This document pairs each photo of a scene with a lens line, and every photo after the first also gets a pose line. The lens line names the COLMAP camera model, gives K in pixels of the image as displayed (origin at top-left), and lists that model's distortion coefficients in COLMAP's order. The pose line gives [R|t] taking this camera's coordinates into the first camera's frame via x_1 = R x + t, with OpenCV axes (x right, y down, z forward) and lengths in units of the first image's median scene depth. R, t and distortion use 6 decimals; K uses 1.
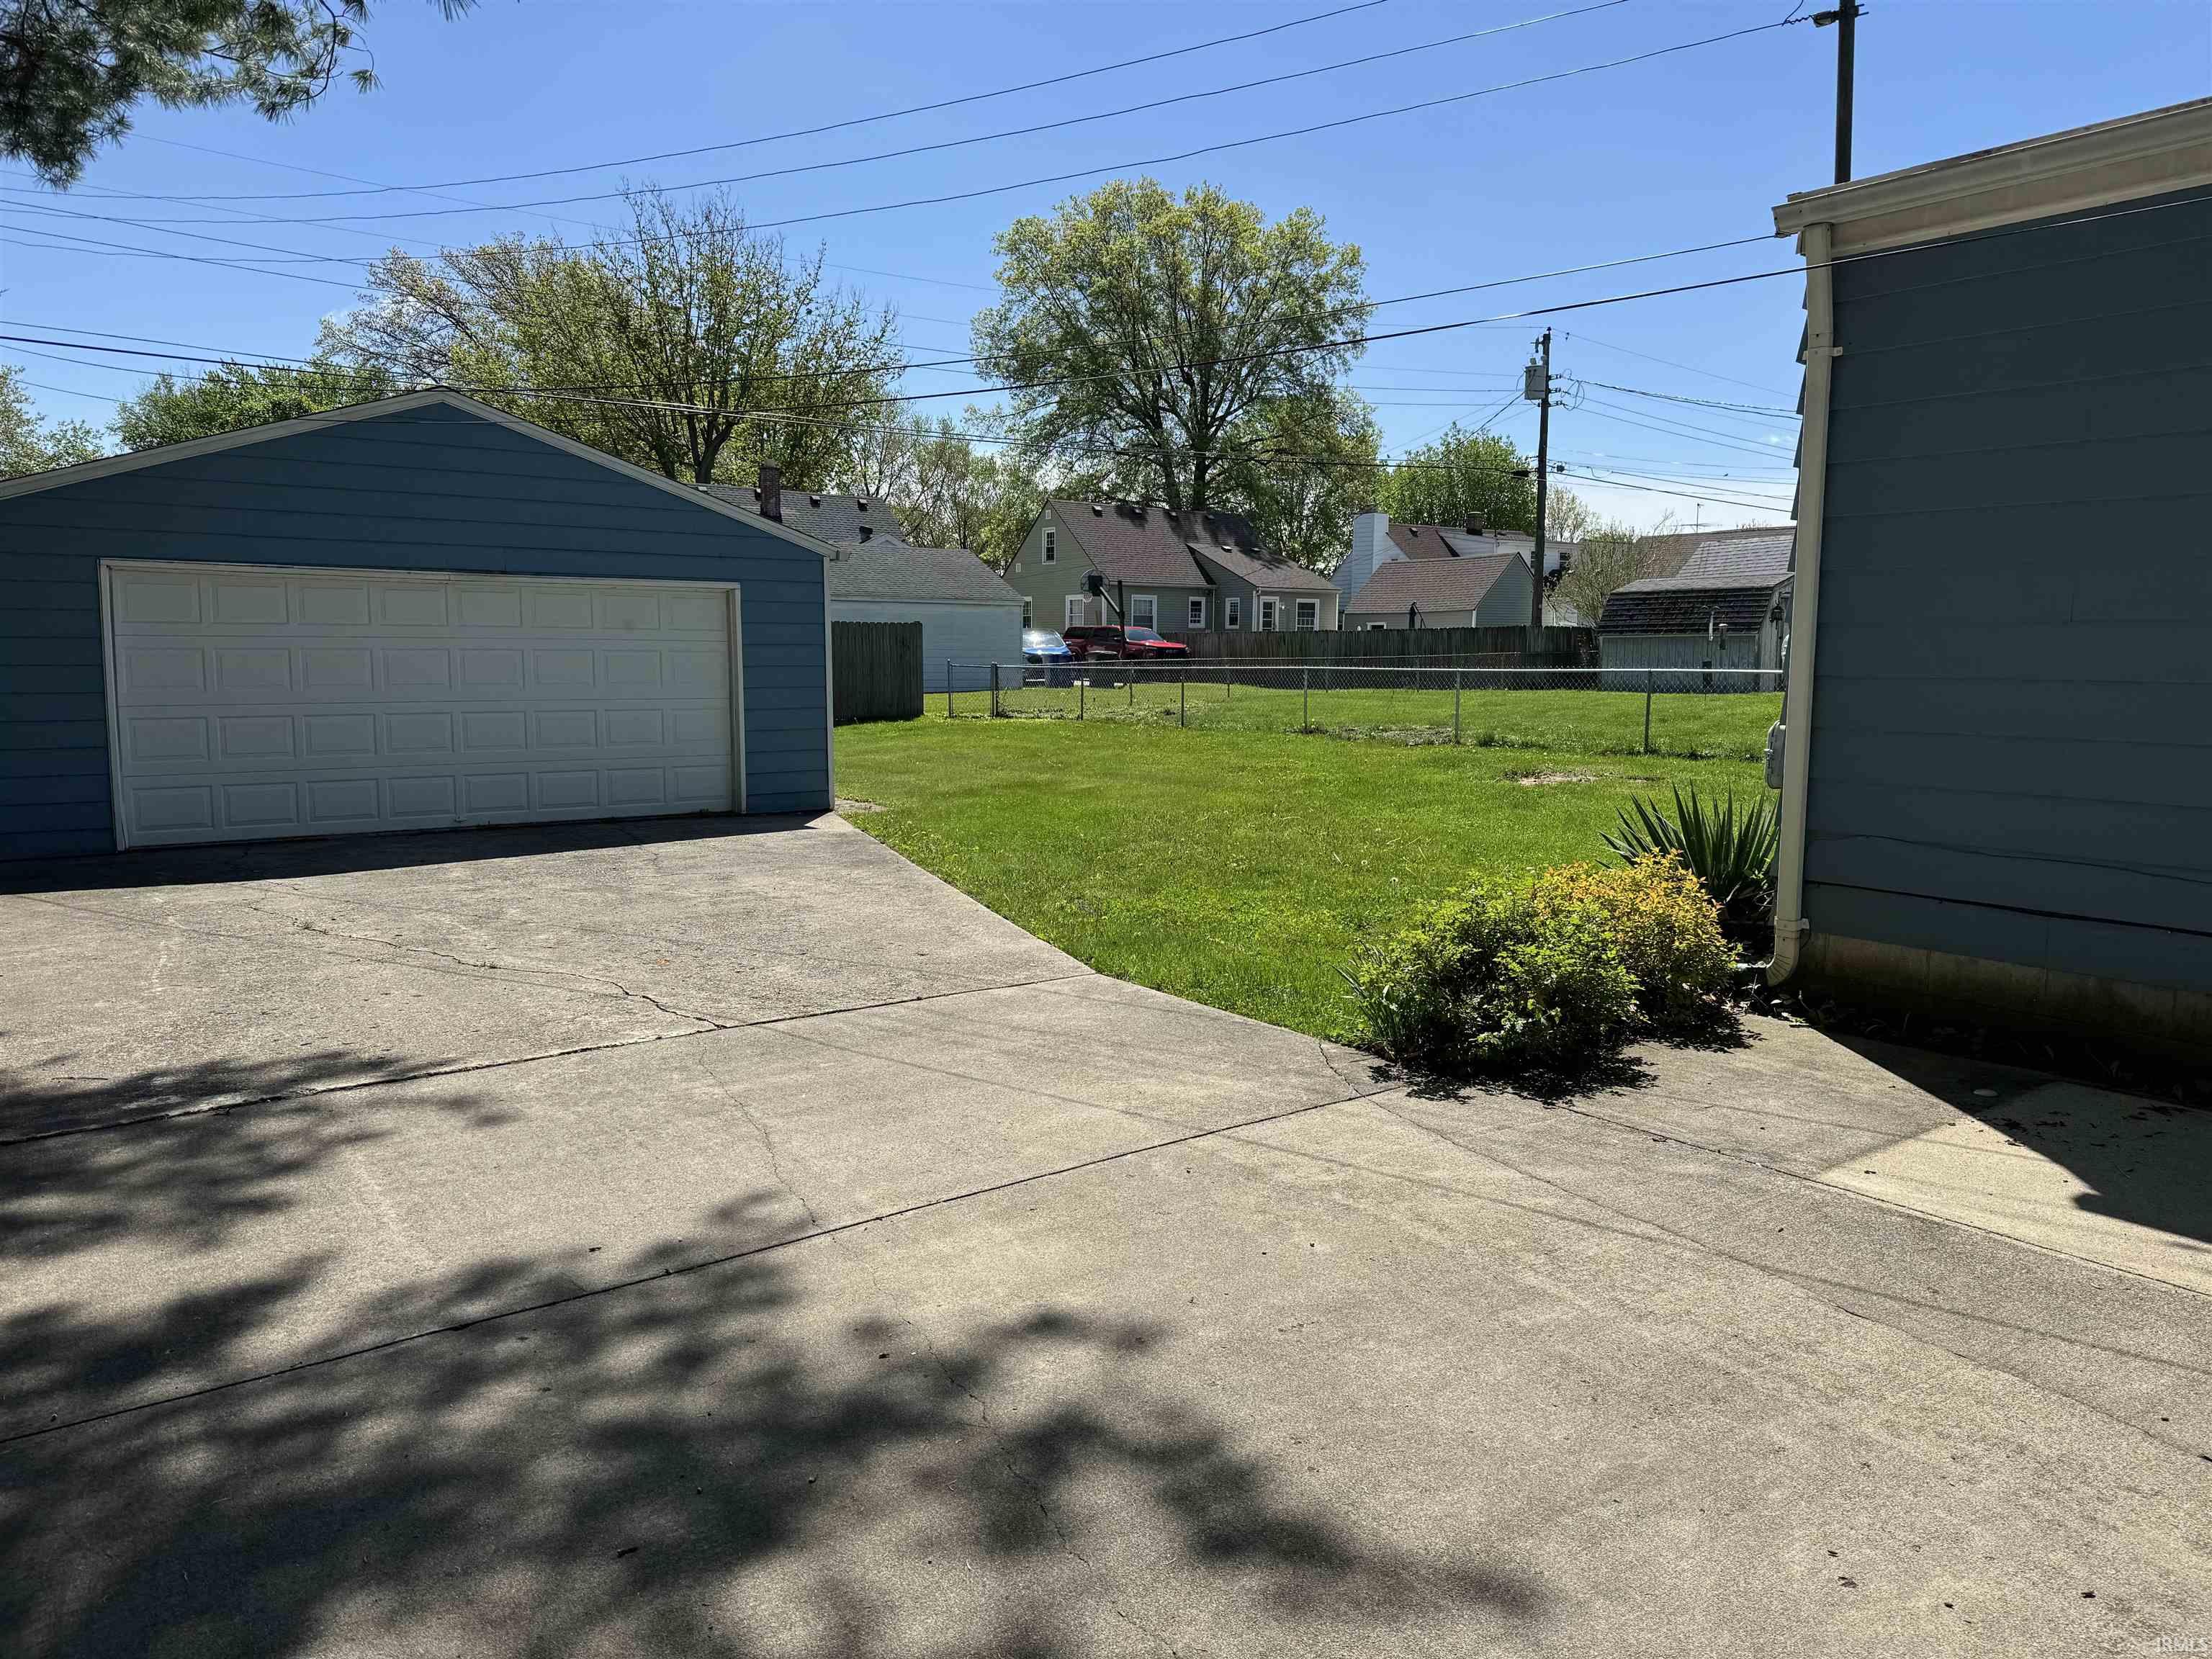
lens RADIAL K [[1544.1, 0, 1111.2], [0, 1544.1, 833.6], [0, 0, 1]] dist [0.079350, -0.097433]
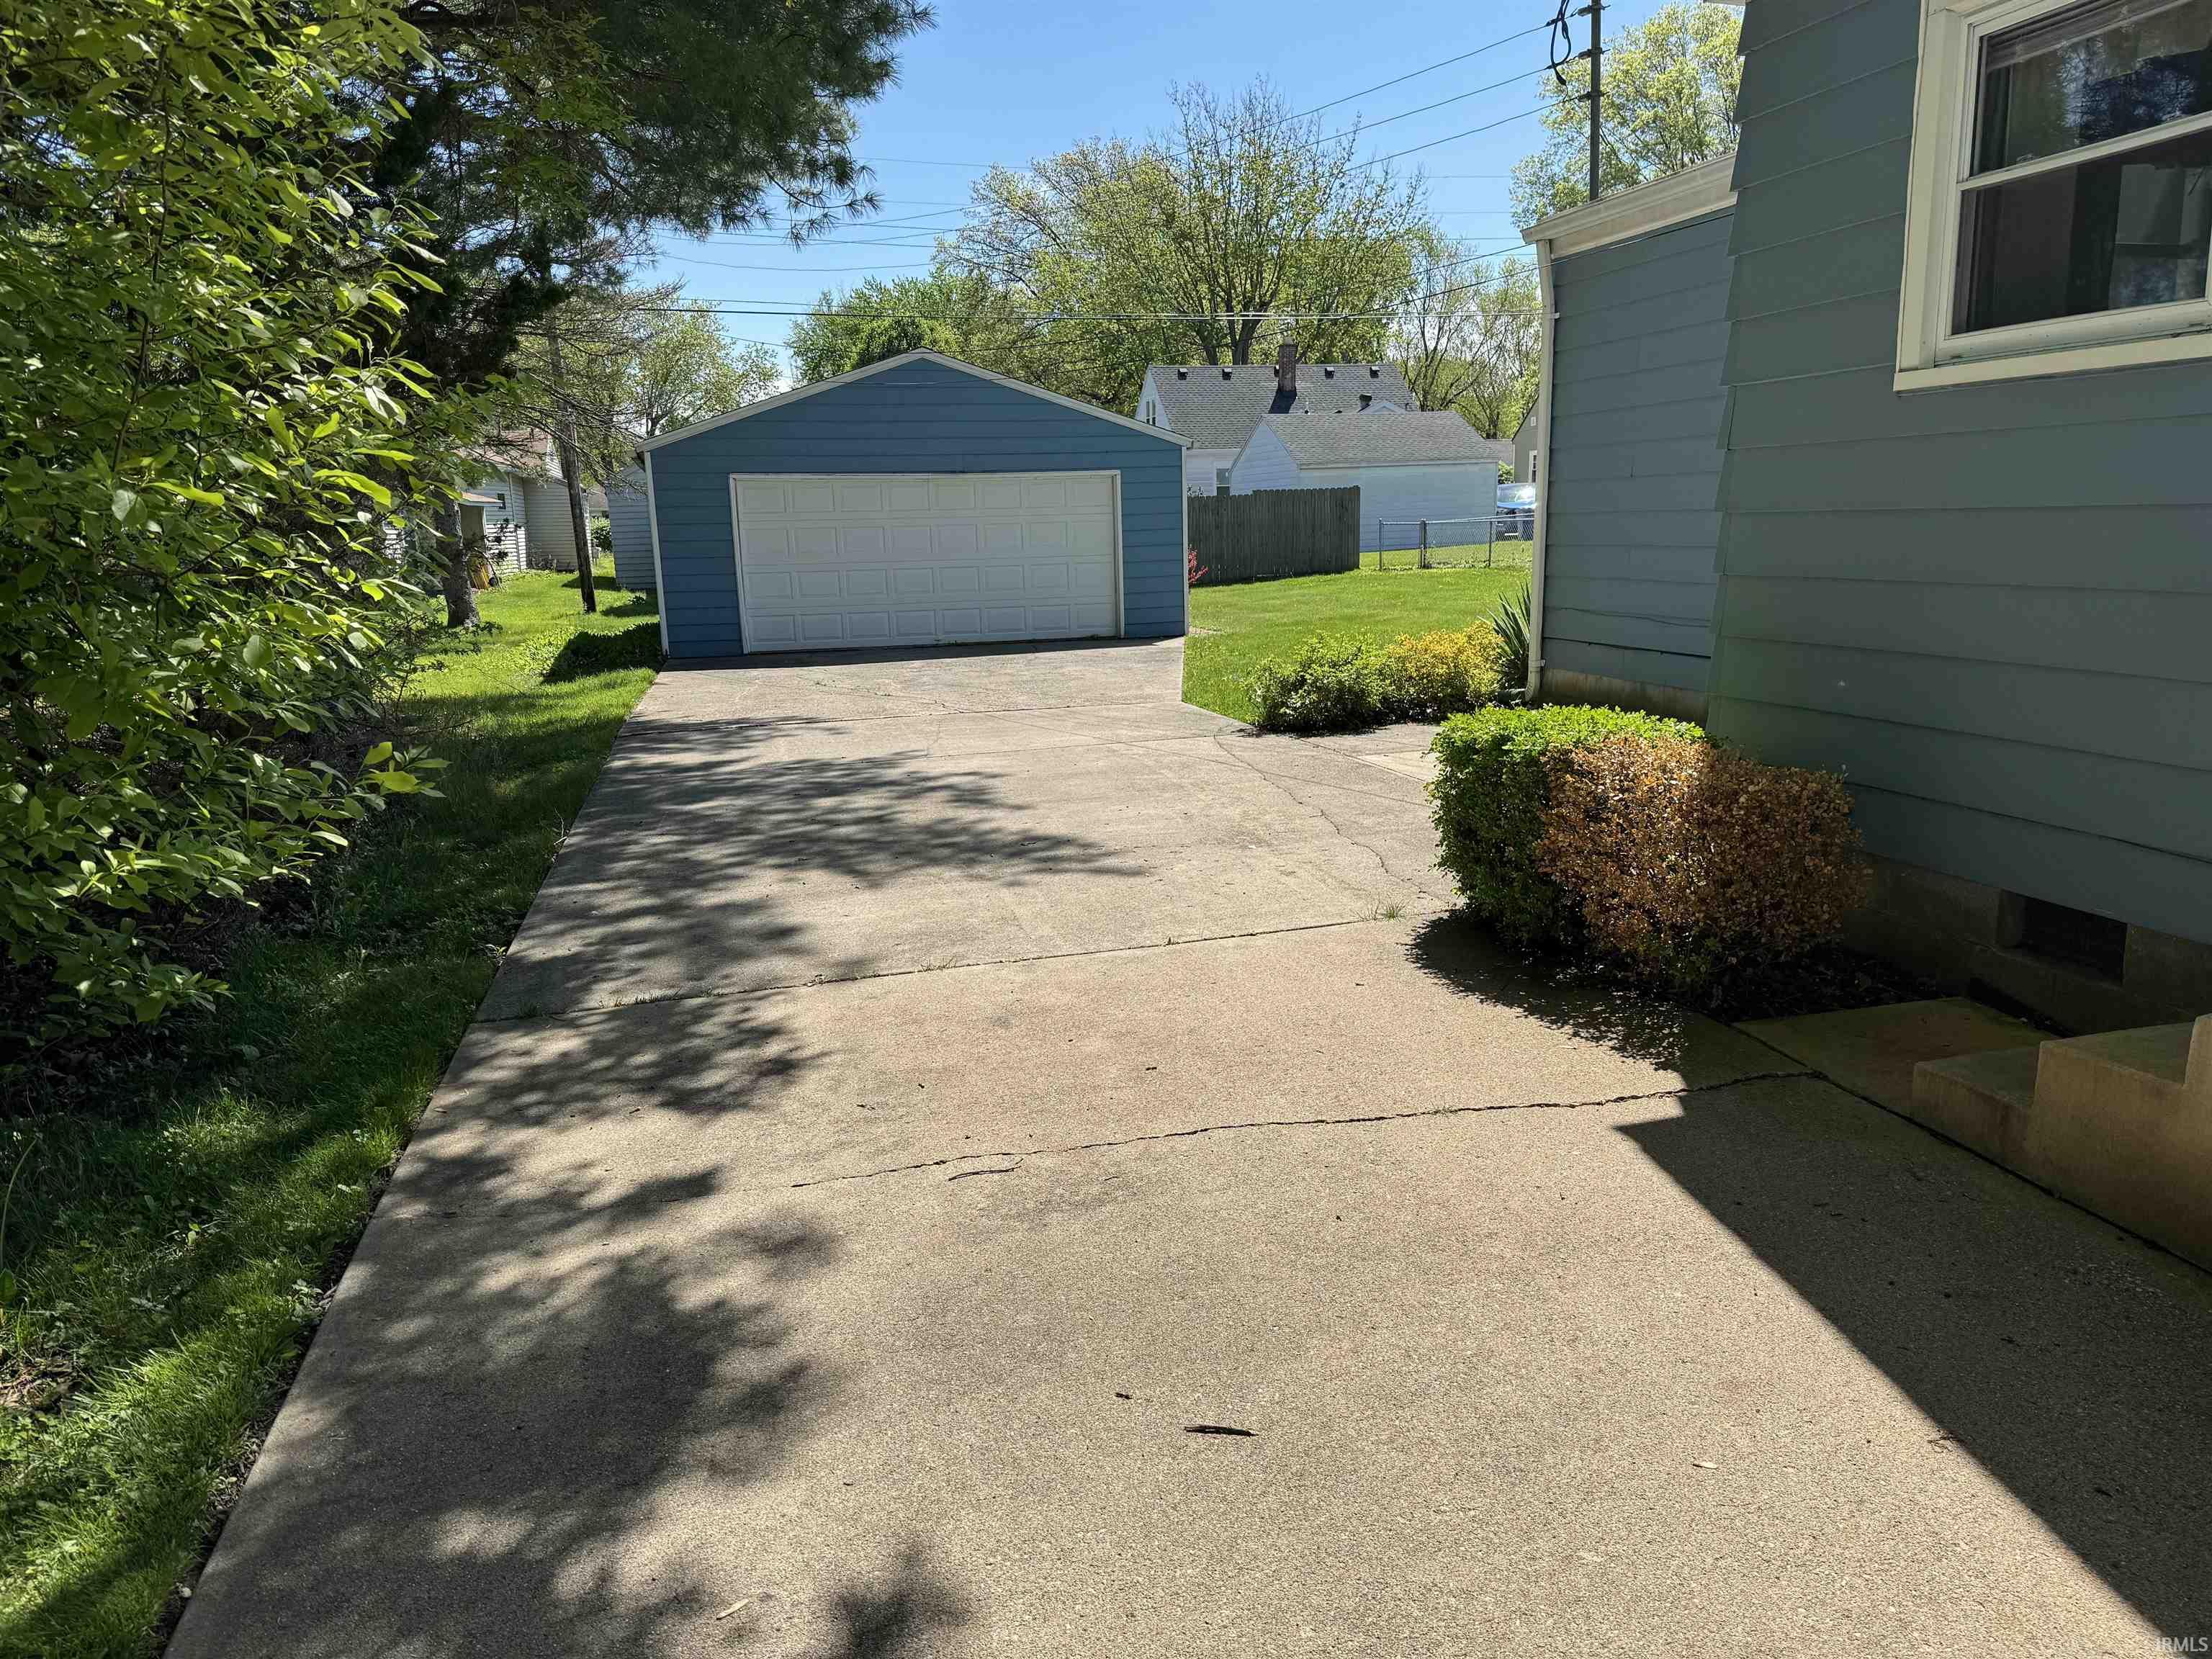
lens RADIAL K [[1544.1, 0, 1111.2], [0, 1544.1, 833.6], [0, 0, 1]] dist [0.079350, -0.097433]
pose [[0.932315, 0.042230, -0.359172, 0.053707], [-0.010559, 0.995914, 0.089688, 0.007851], [0.361492, -0.079825, 0.928952, -0.065923]]
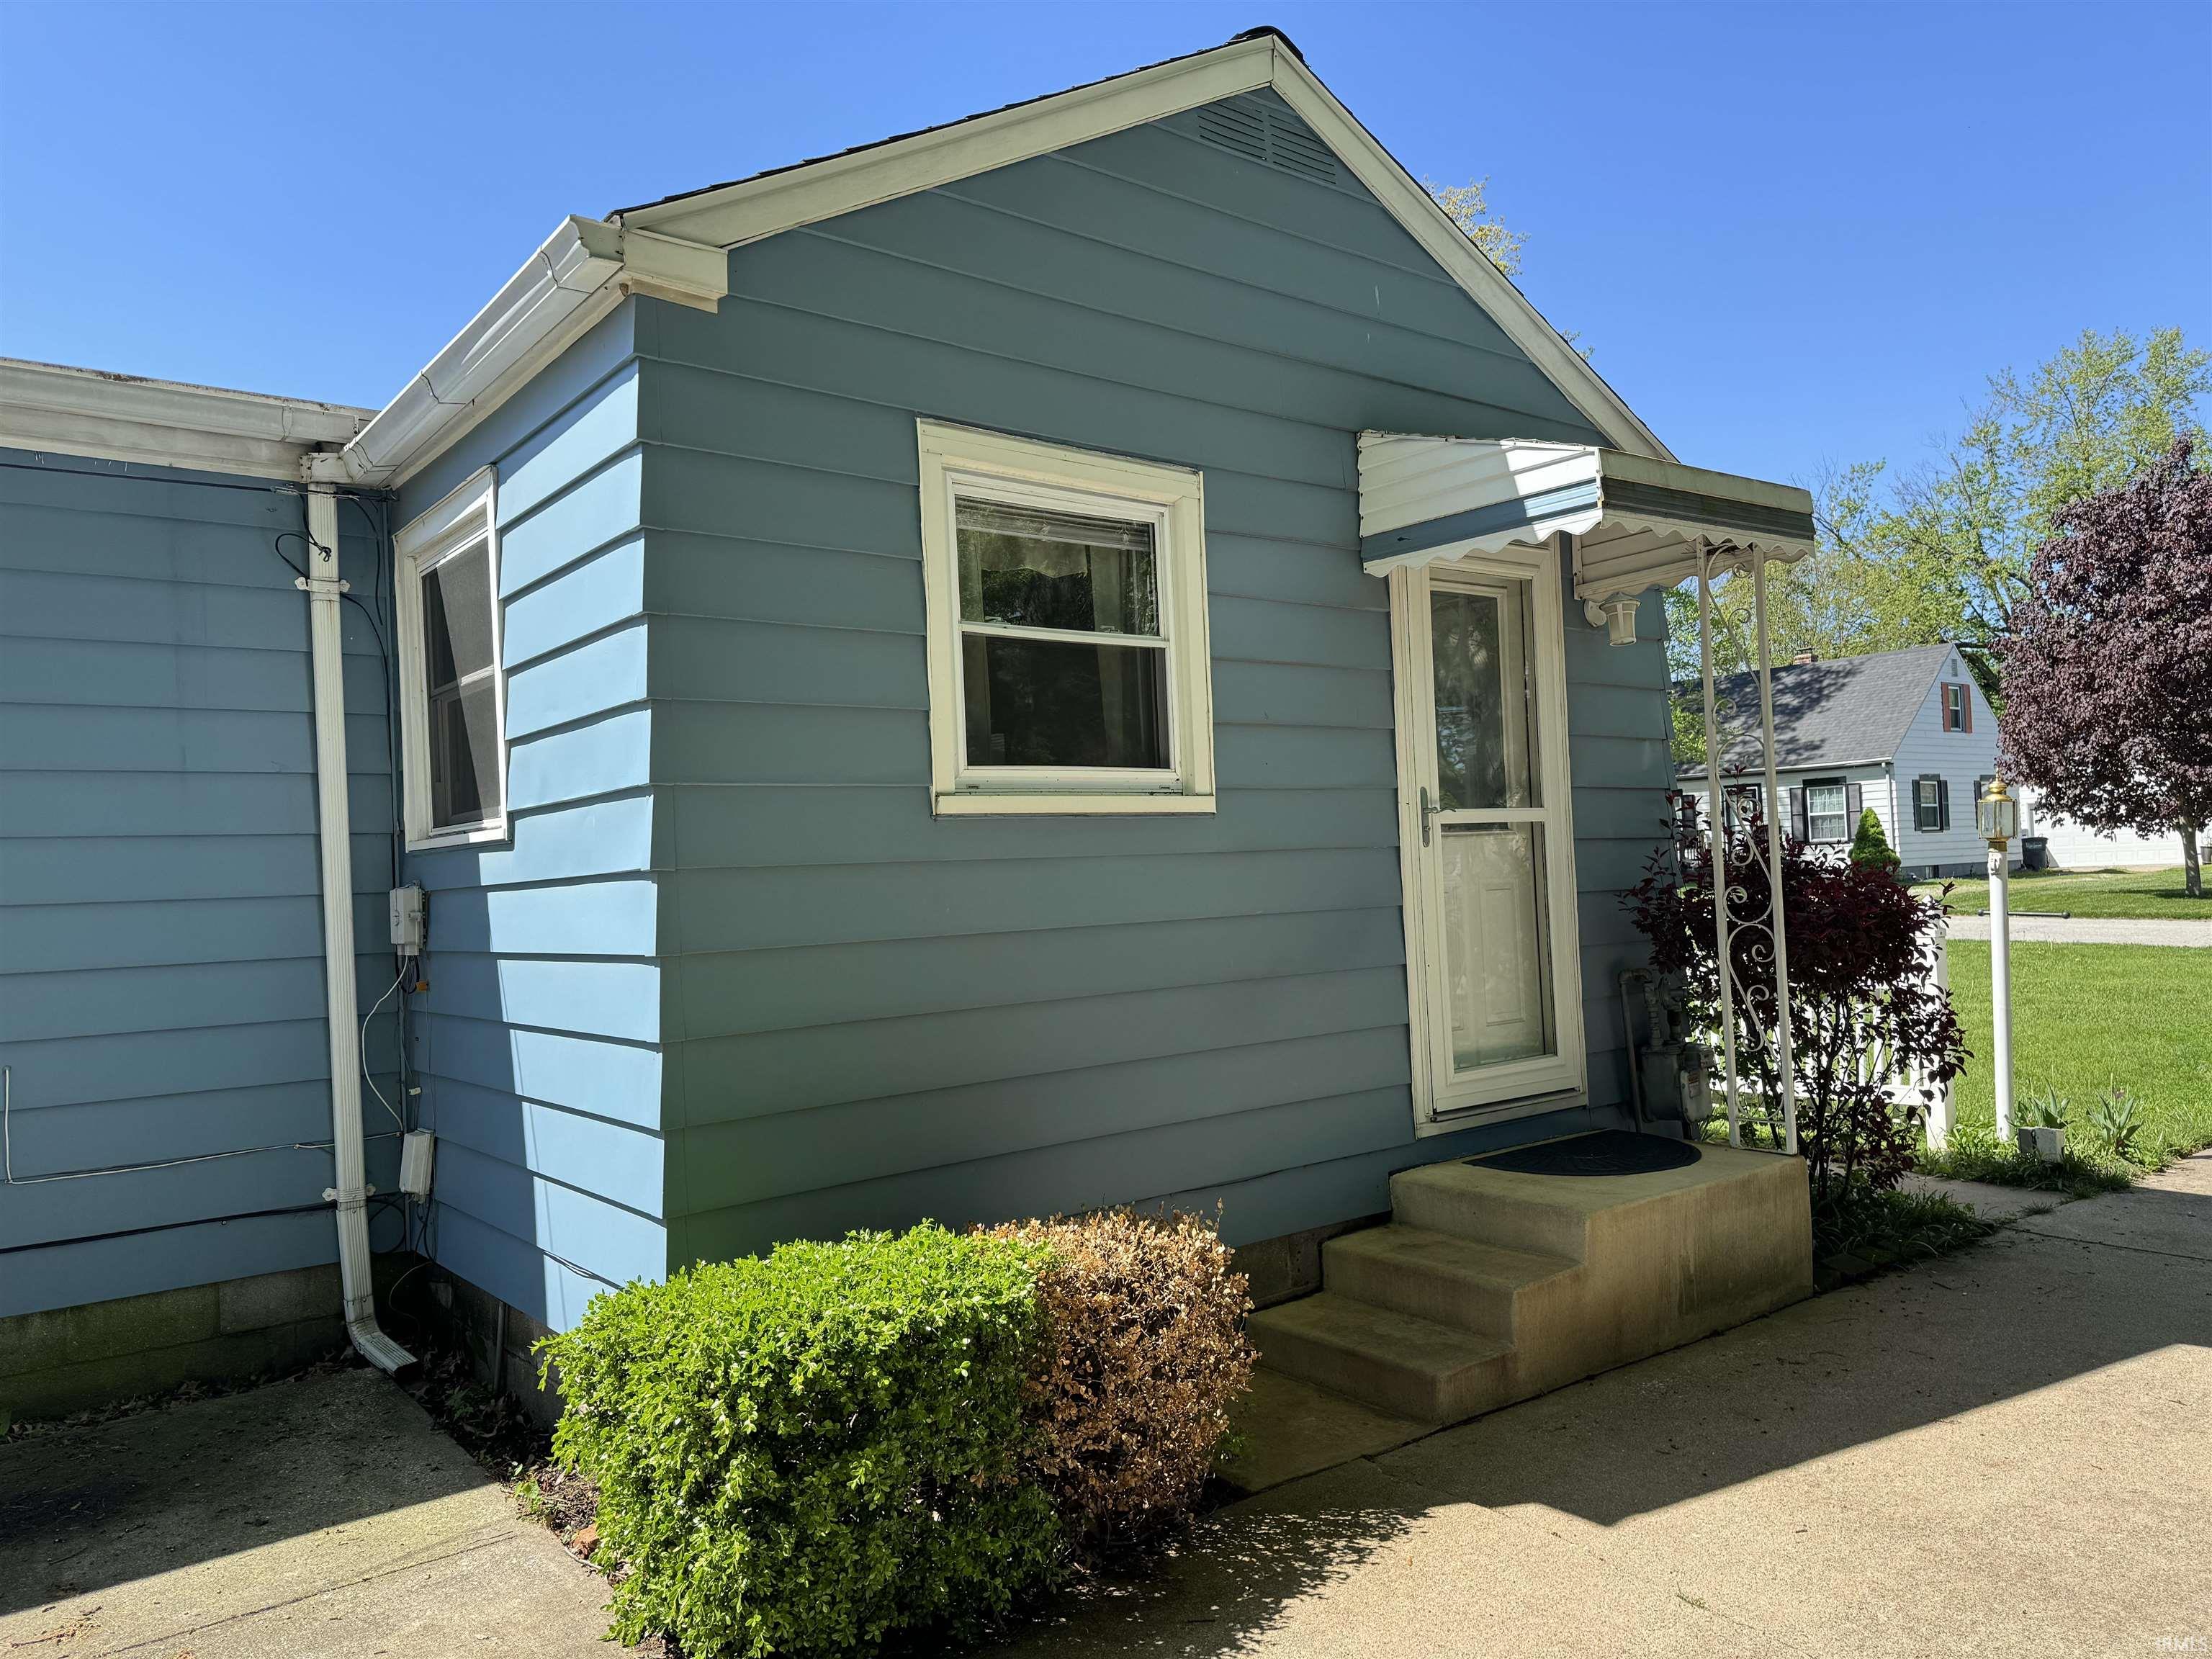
lens RADIAL K [[1544.1, 0, 1111.2], [0, 1544.1, 833.6], [0, 0, 1]] dist [0.079350, -0.097433]
pose [[-0.040216, 0.027443, 0.998814, -0.046312], [0.160109, 0.986883, -0.020668, -0.009934], [-0.986280, 0.159088, -0.044082, 0.061885]]
